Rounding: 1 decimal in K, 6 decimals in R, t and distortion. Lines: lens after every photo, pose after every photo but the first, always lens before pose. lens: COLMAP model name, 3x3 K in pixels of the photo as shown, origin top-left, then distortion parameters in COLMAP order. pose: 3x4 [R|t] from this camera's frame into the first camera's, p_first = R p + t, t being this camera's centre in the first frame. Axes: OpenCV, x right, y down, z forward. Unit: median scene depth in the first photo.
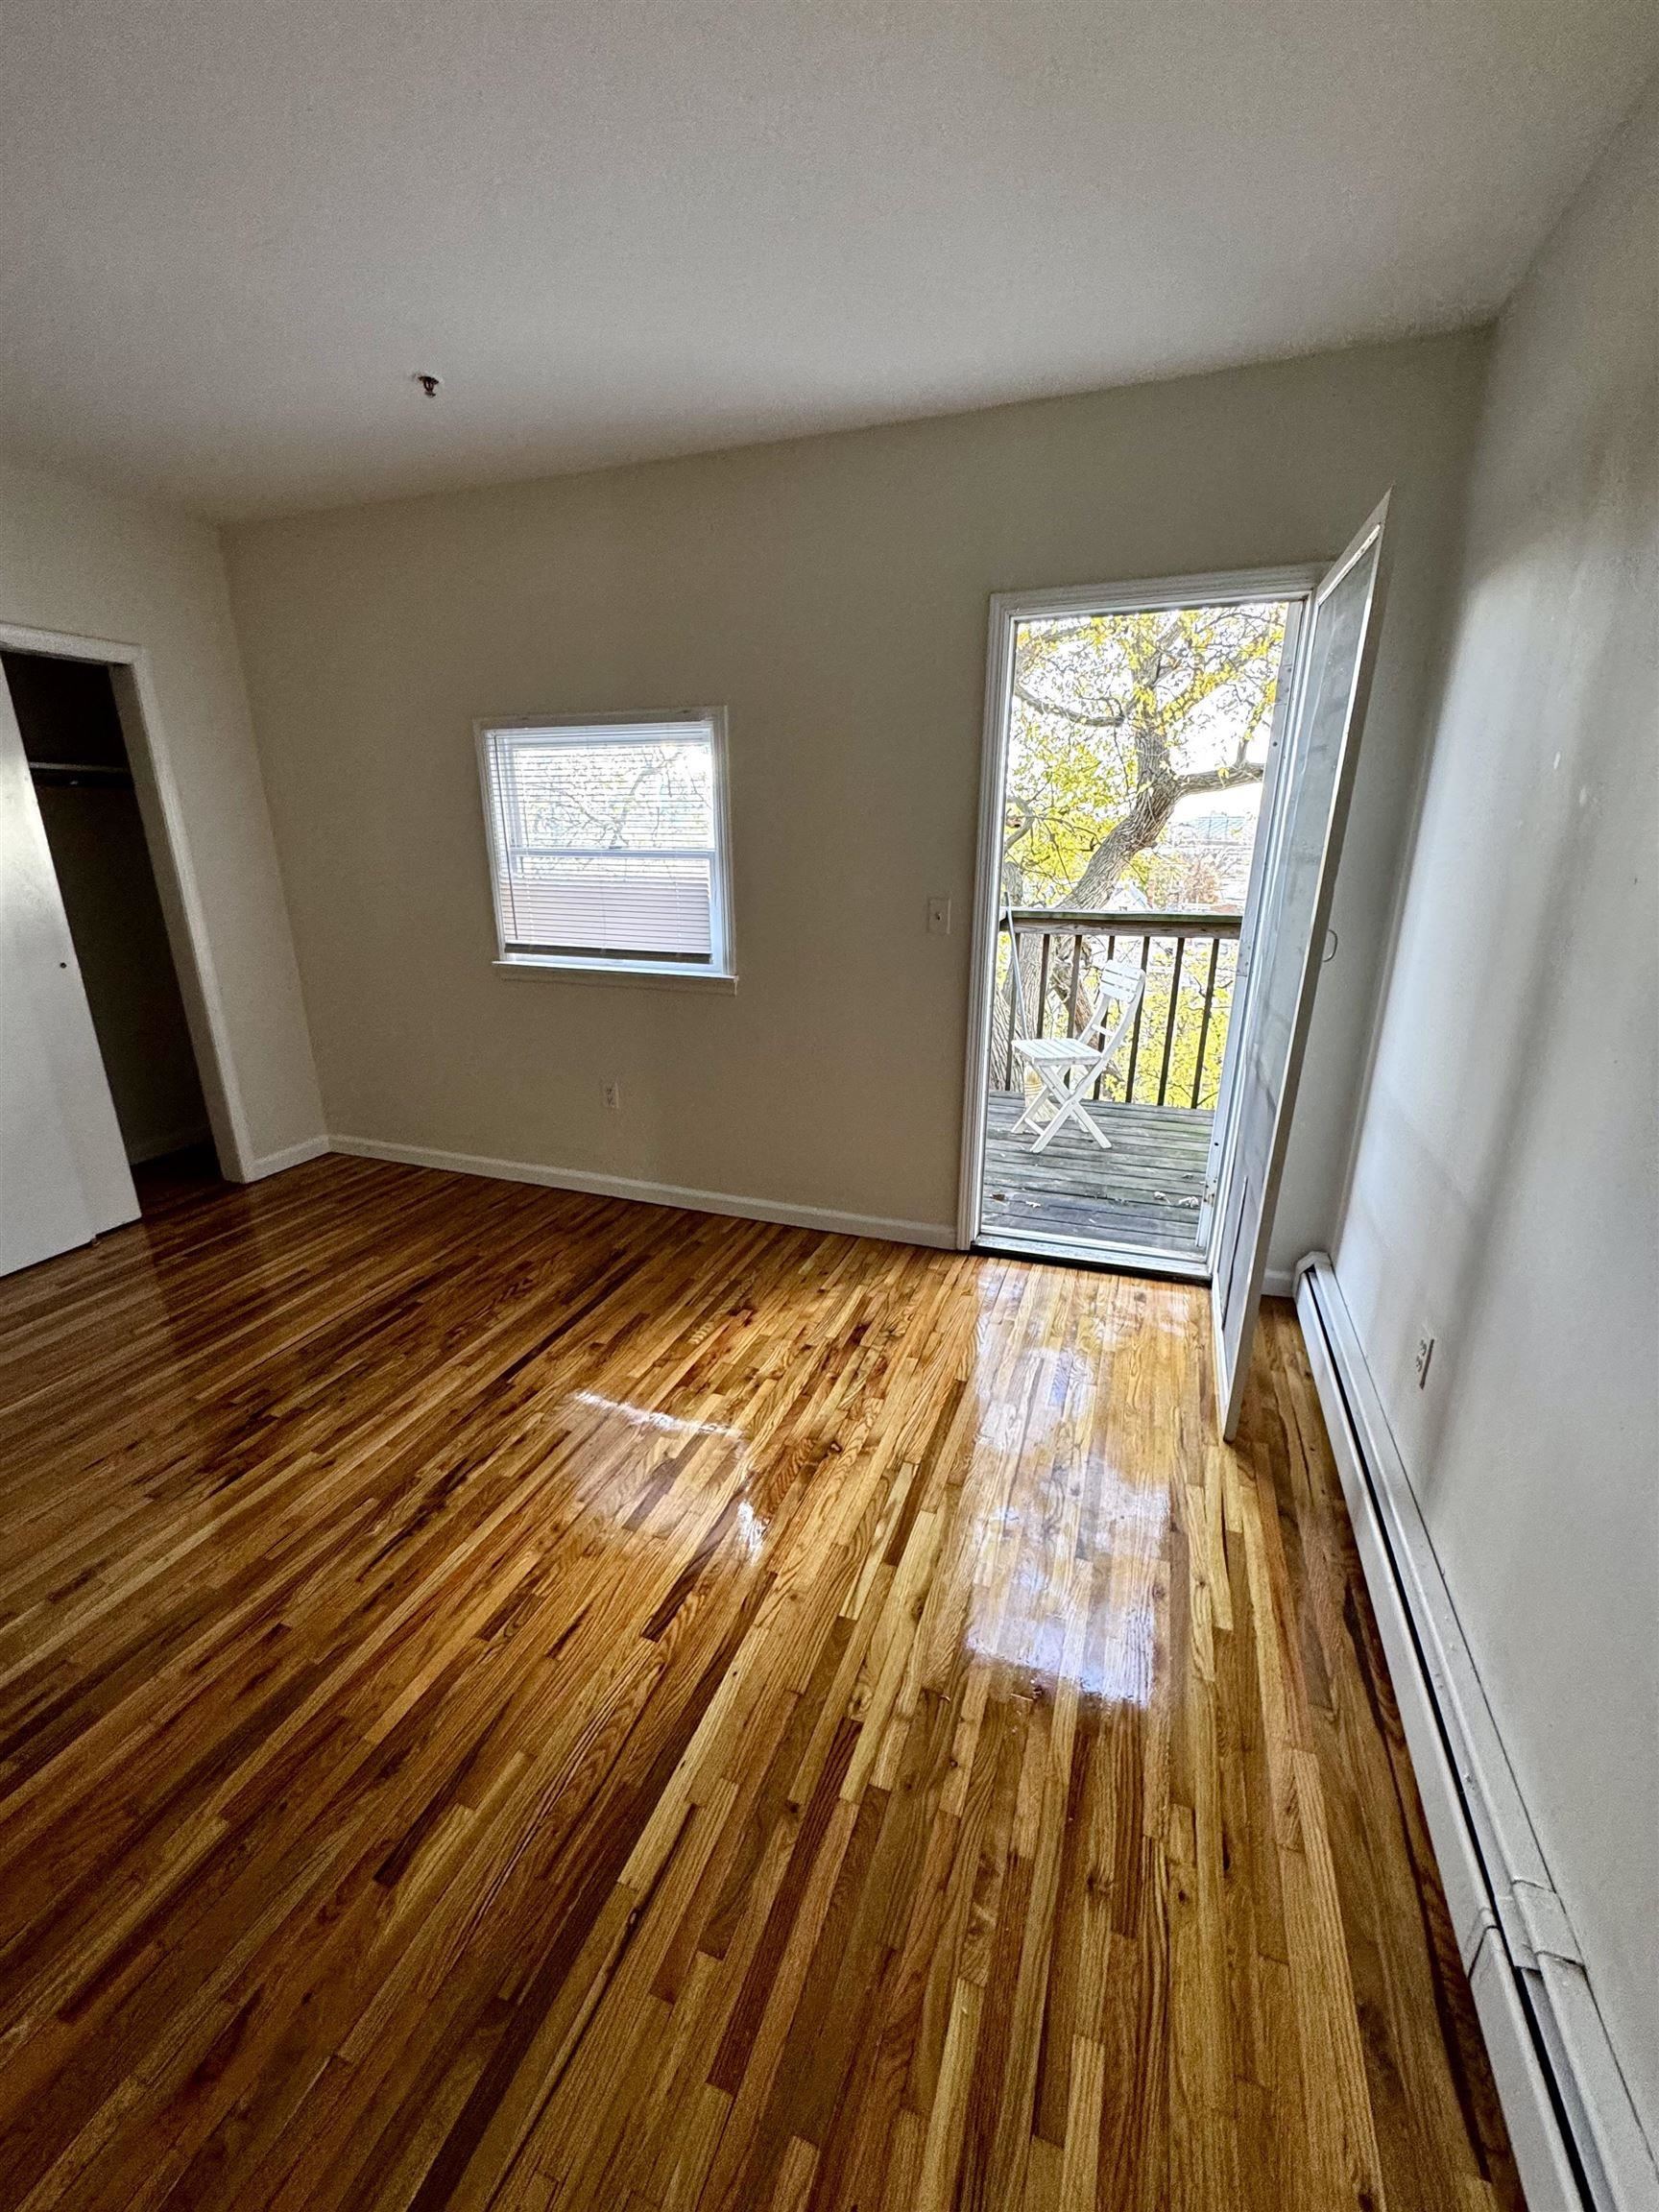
lens RADIAL K [[885.8, 0, 831.1], [0, 885.8, 1105.1], [0, 0, 1]] dist [-0.000355, 0.000330]
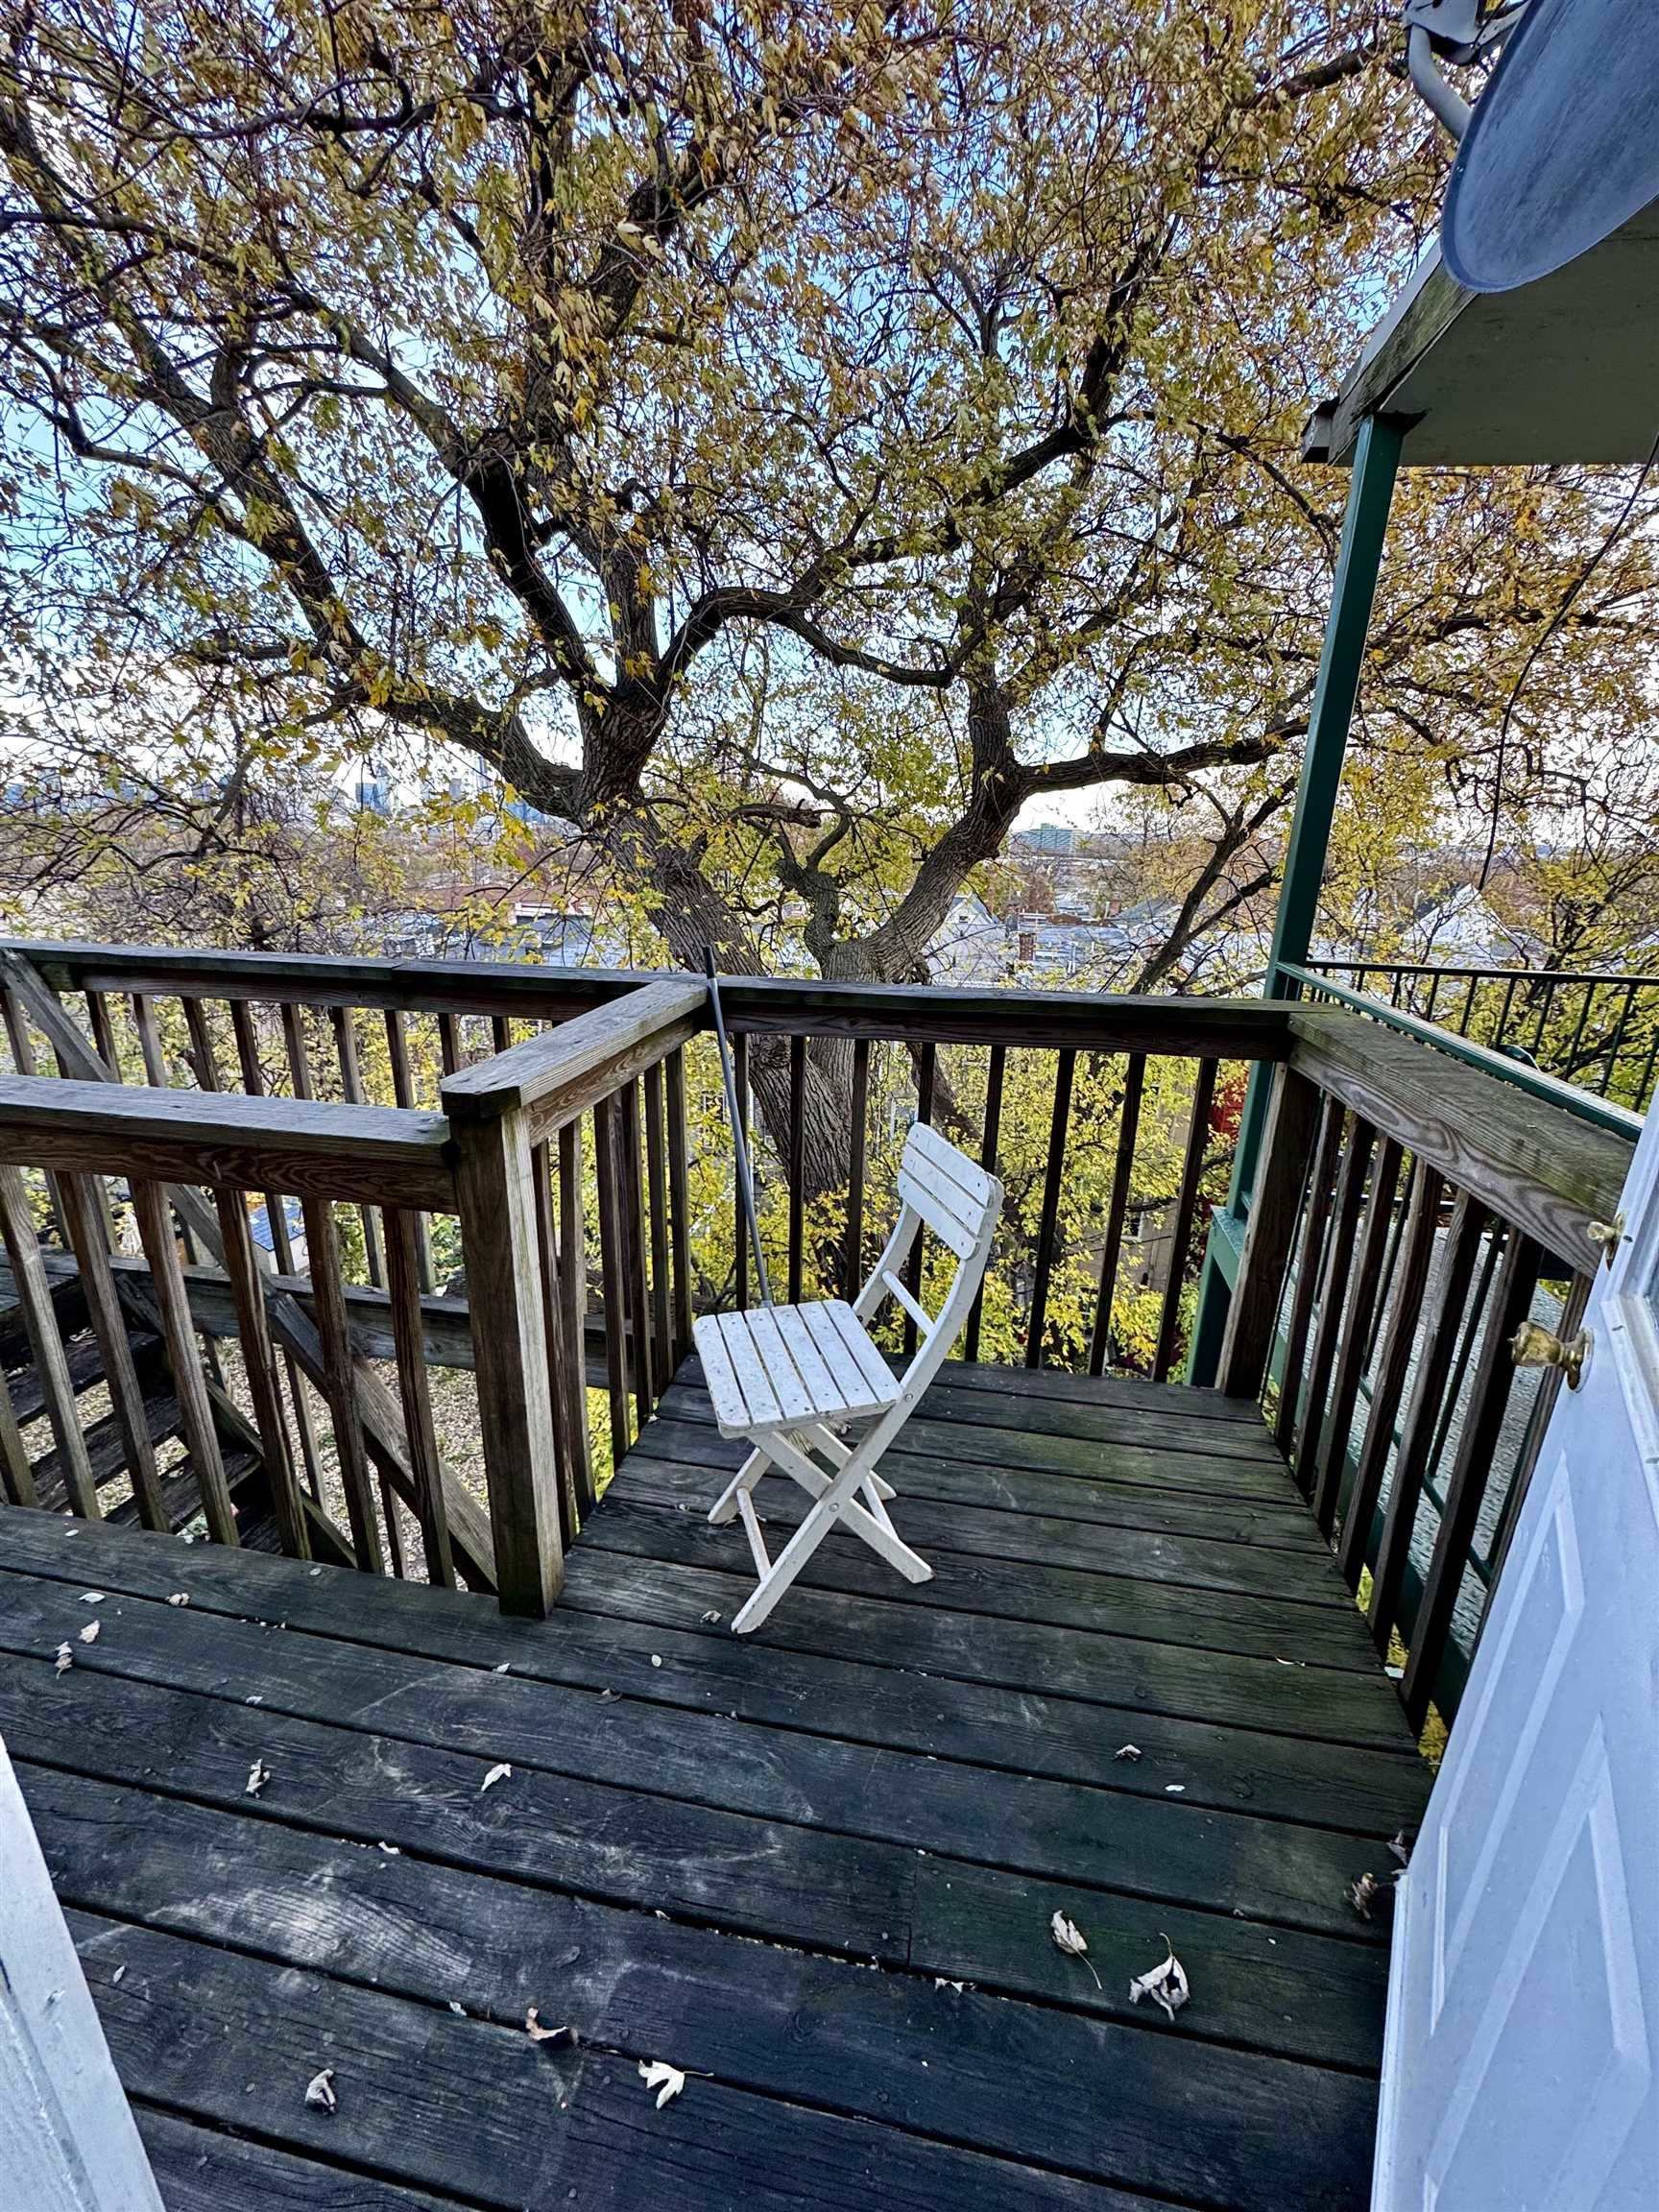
lens RADIAL K [[878.2, 0, 833.7], [0, 878.2, 1099.9], [0, 0, 1]] dist [0.000445, 0.000461]
pose [[0.985832, -0.023758, 0.166045, 0.291071], [0.024259, 0.999705, -0.000993, -0.258760], [-0.165973, 0.005007, 0.986118, 0.841956]]
